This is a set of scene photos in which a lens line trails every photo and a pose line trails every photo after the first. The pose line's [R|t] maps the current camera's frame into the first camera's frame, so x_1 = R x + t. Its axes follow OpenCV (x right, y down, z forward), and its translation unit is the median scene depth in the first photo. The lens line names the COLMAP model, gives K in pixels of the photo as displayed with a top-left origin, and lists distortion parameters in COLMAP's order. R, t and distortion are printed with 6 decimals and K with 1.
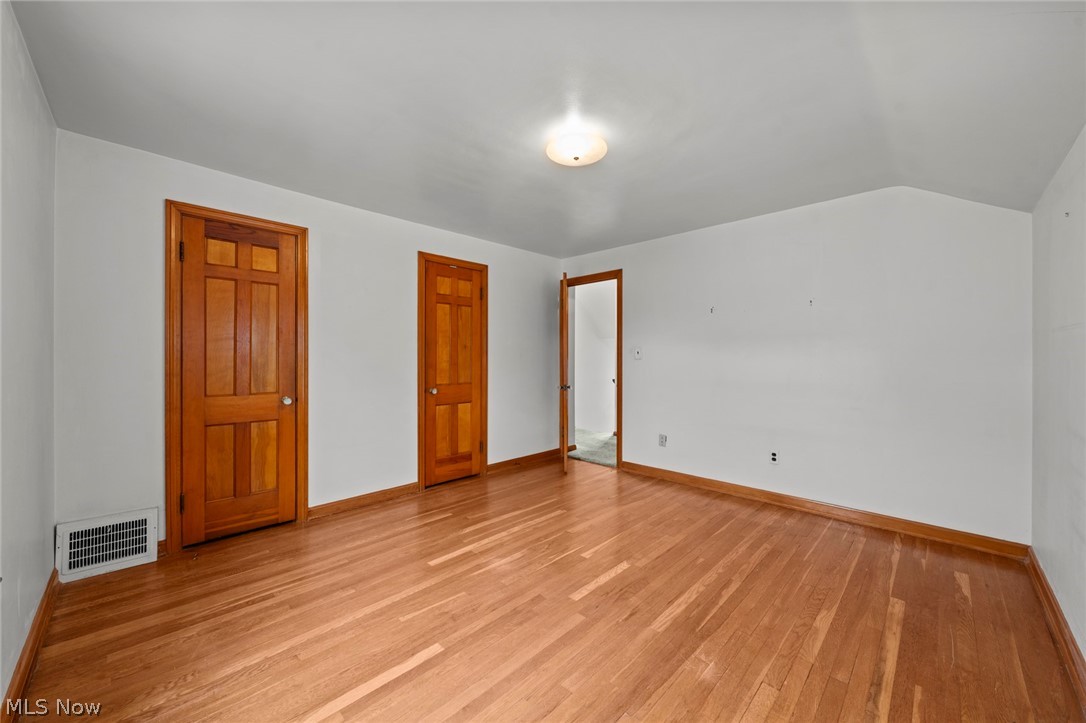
lens RADIAL K [[407.5, 0, 553.2], [0, 407.5, 359.1], [0, 0, 1]] dist [-0.000761, -0.000057]
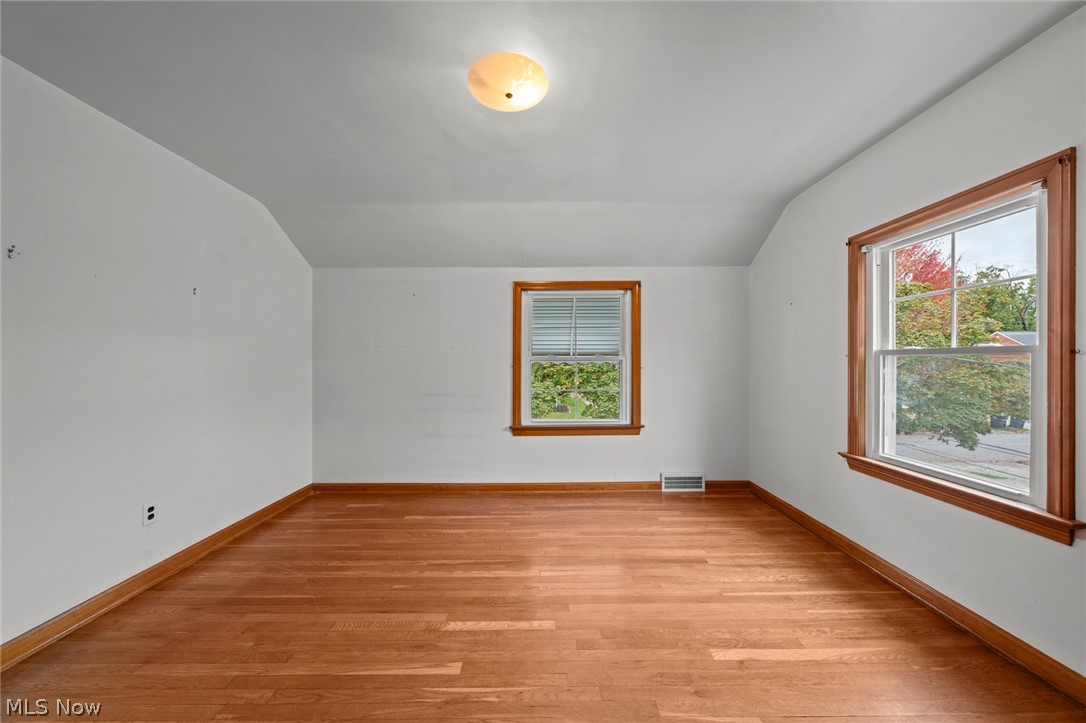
lens RADIAL K [[368.0, 0, 545.1], [0, 368.0, 361.9], [0, 0, 1]] dist [-0.001923, 0.000096]
pose [[-0.690411, -0.000187, 0.723418, -0.501489], [0.002004, 0.999996, 0.002171, -0.002950], [-0.723415, 0.002948, -0.690407, 1.488687]]
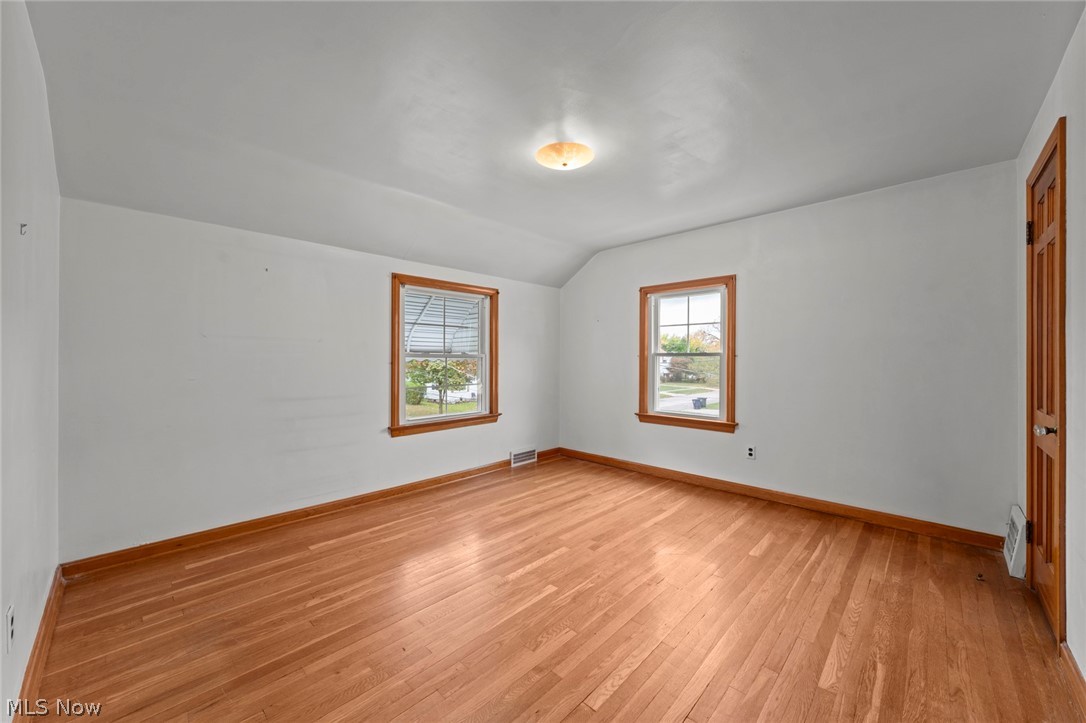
lens RADIAL K [[410.2, 0, 543.0], [0, 410.2, 361.5], [0, 0, 1]] dist [0.000261, -0.000080]
pose [[-0.999970, -0.003879, 0.006672, 0.108815], [-0.003834, 0.999969, 0.006833, -0.001537], [-0.006698, 0.006807, -0.999954, 2.137935]]
